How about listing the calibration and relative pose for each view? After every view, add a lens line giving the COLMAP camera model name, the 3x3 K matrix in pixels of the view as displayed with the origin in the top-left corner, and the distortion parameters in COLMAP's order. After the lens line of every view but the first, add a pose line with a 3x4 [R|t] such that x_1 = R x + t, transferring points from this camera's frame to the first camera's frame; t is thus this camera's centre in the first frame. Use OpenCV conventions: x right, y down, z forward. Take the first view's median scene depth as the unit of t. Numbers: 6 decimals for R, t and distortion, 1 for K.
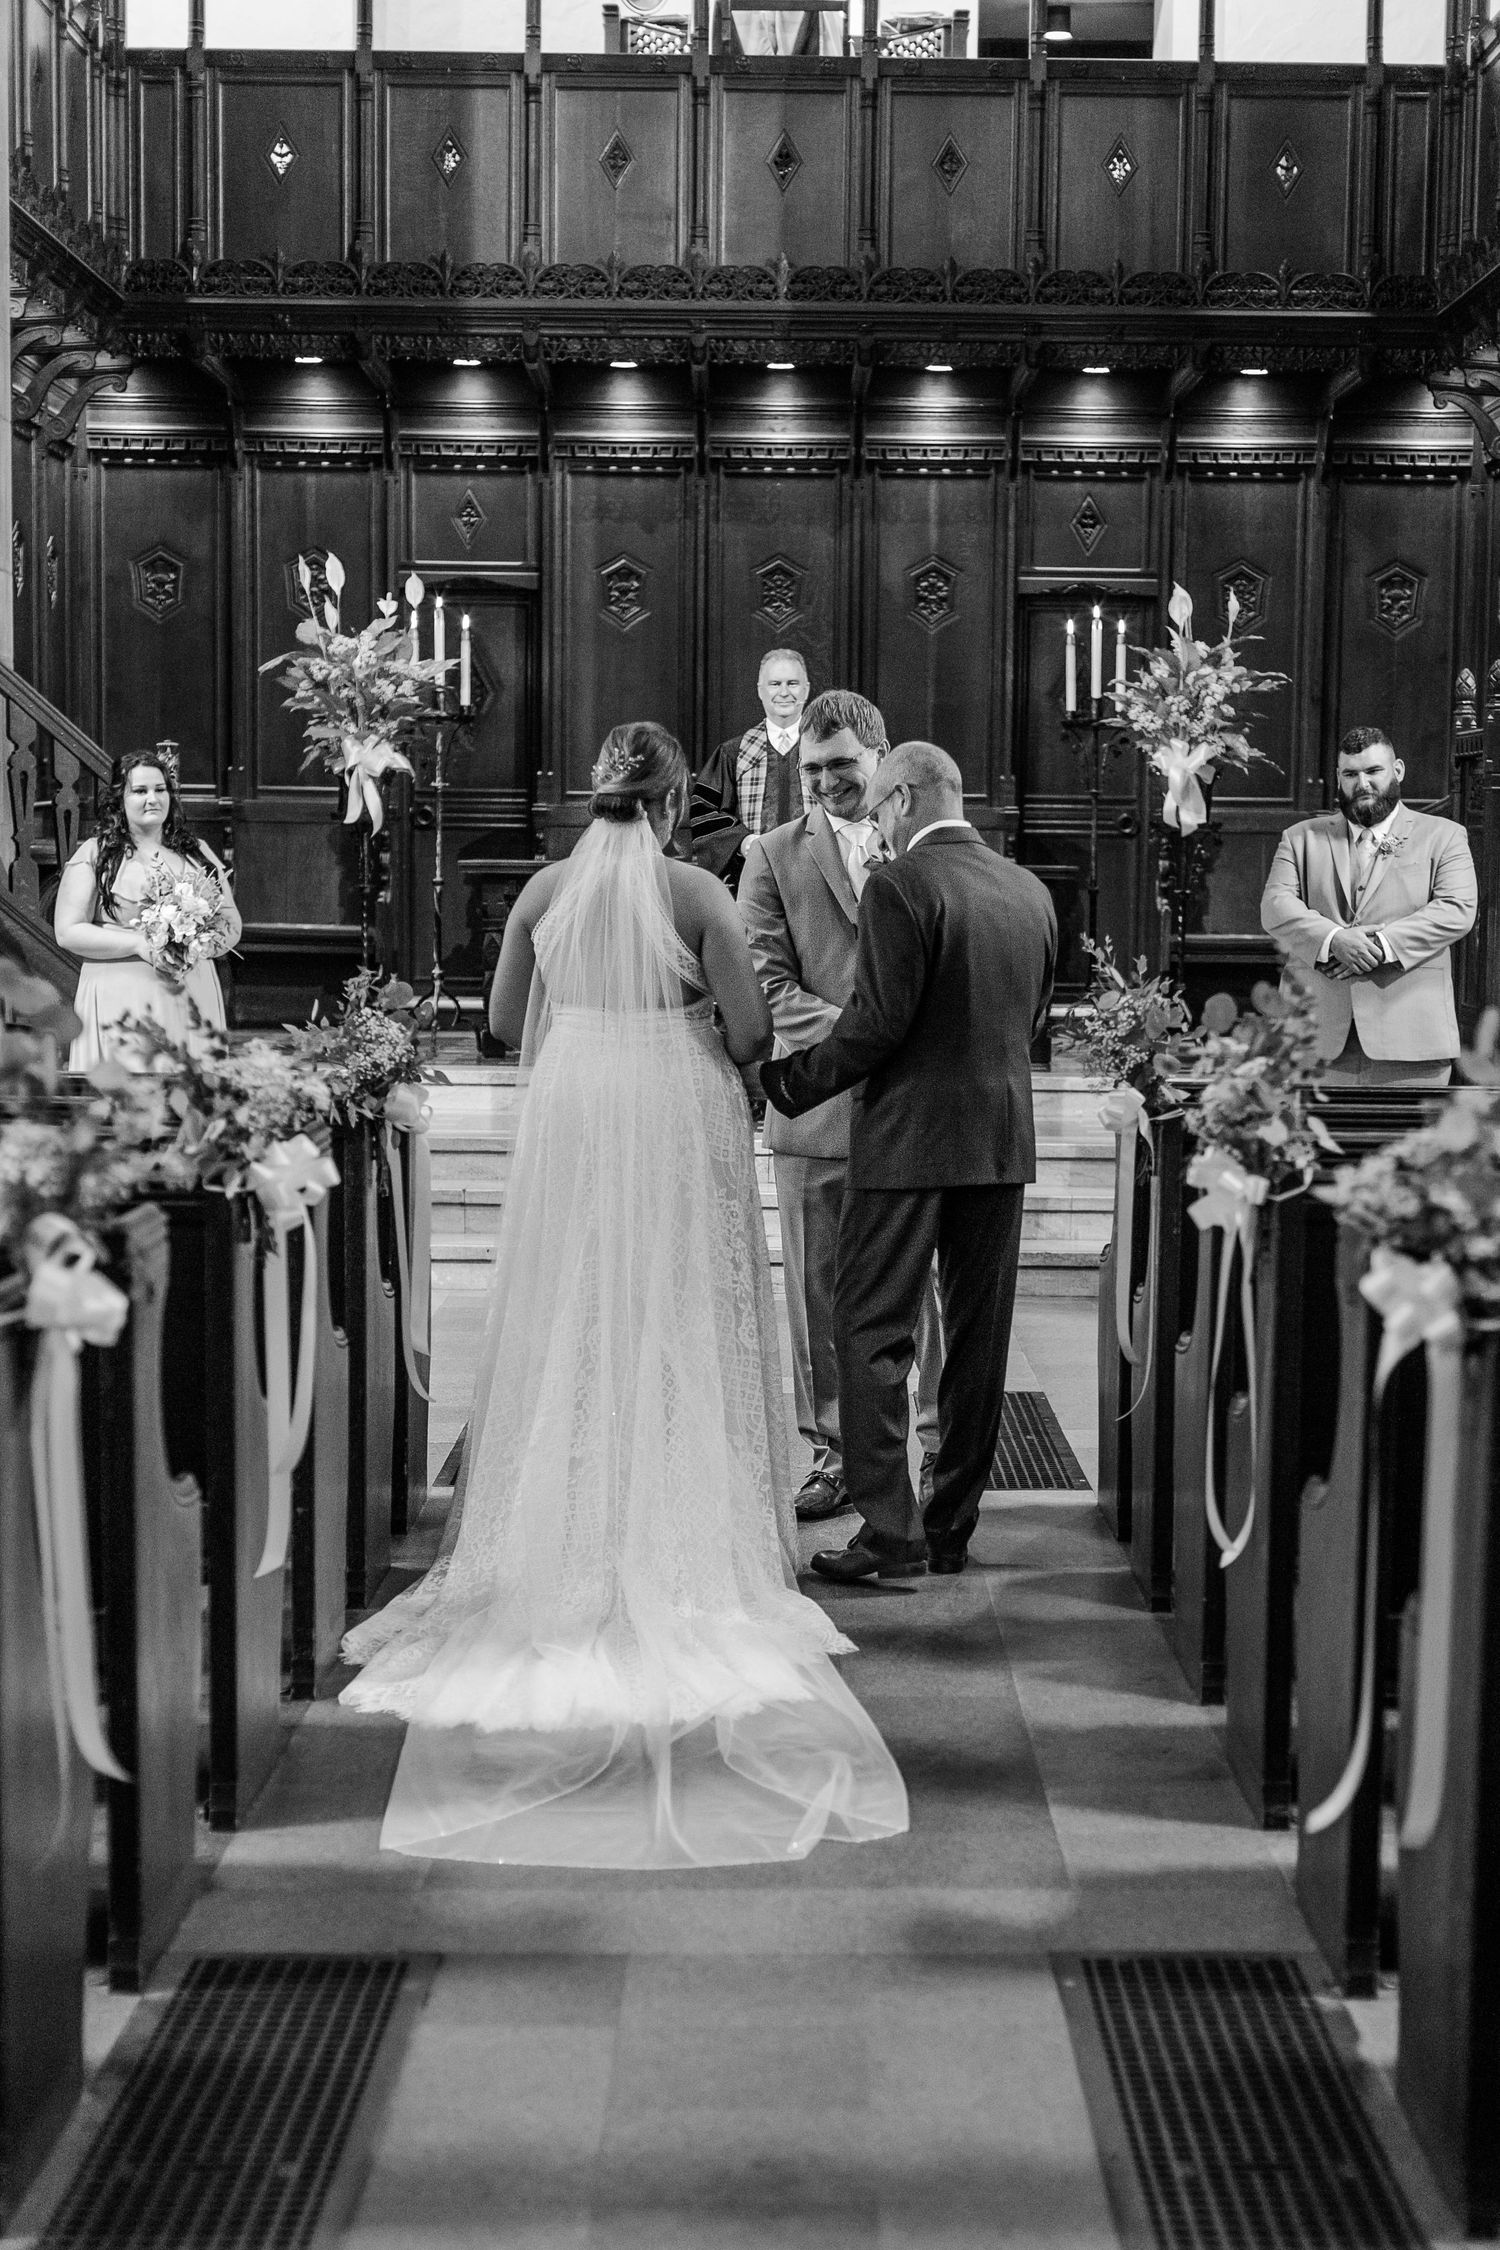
lens RADIAL K [[3661.2, 0, 808.2], [0, 3661.2, 1247.1], [0, 0, 1]] dist [0.009842, -0.091387]
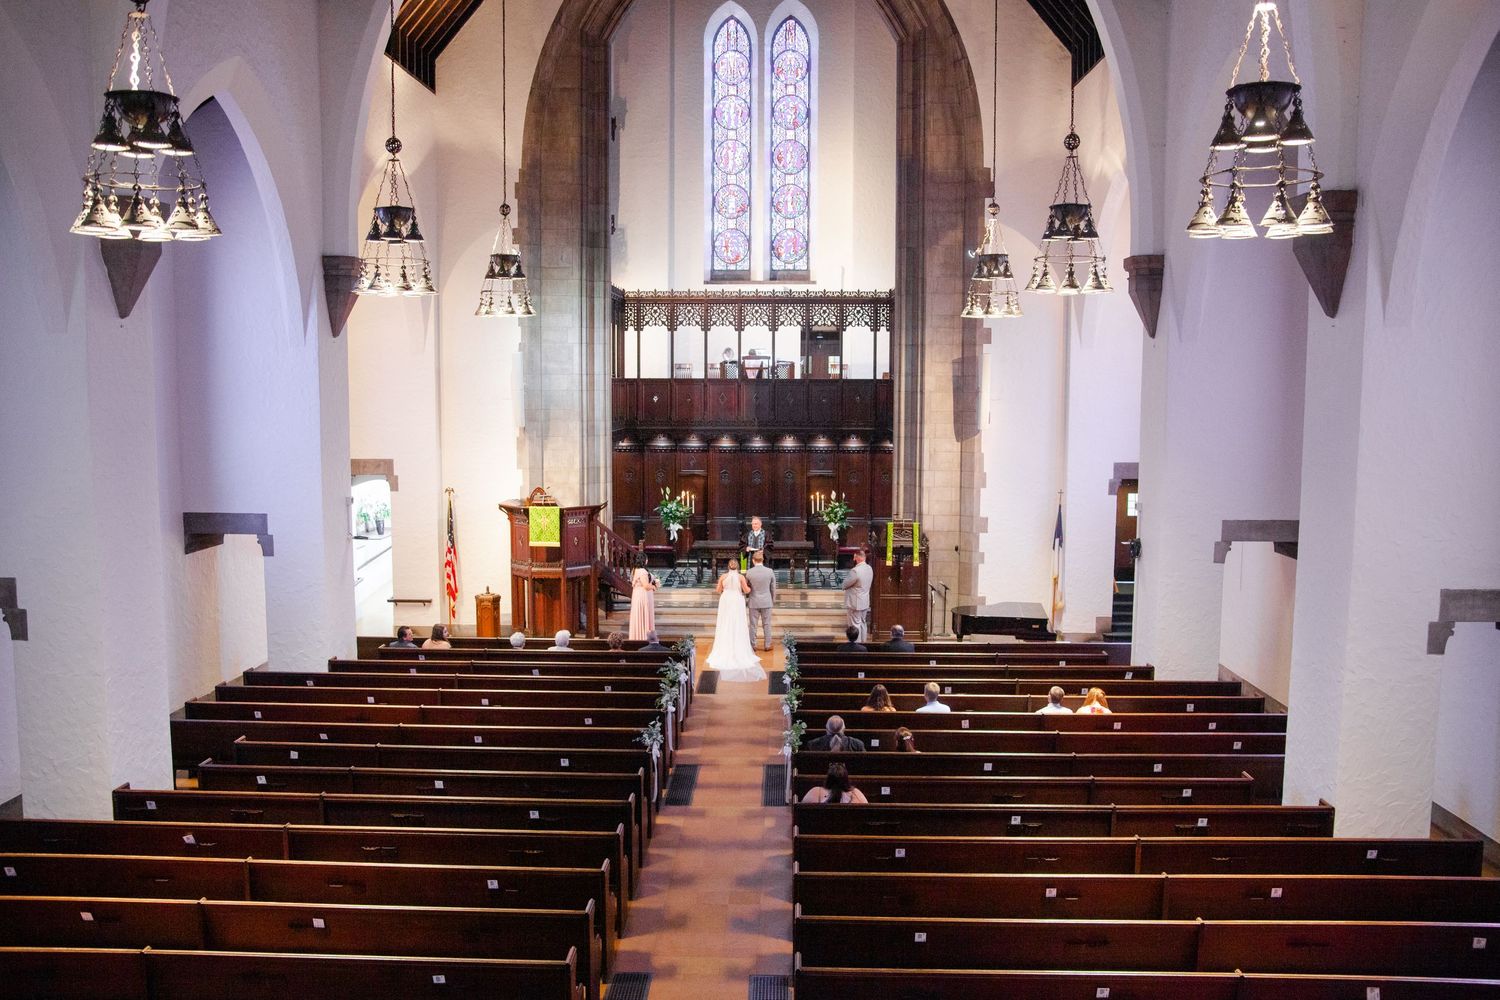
lens RADIAL K [[1261.2, 0, 750.0], [0, 1261.2, 500.0], [0, 0, 1]] dist [-0.077129, 0.000180]
pose [[0.999296, -0.005138, -0.037152, 0.047663], [0.004913, 0.999969, -0.006144, -0.148123], [0.037182, 0.005957, 0.999291, -0.709281]]
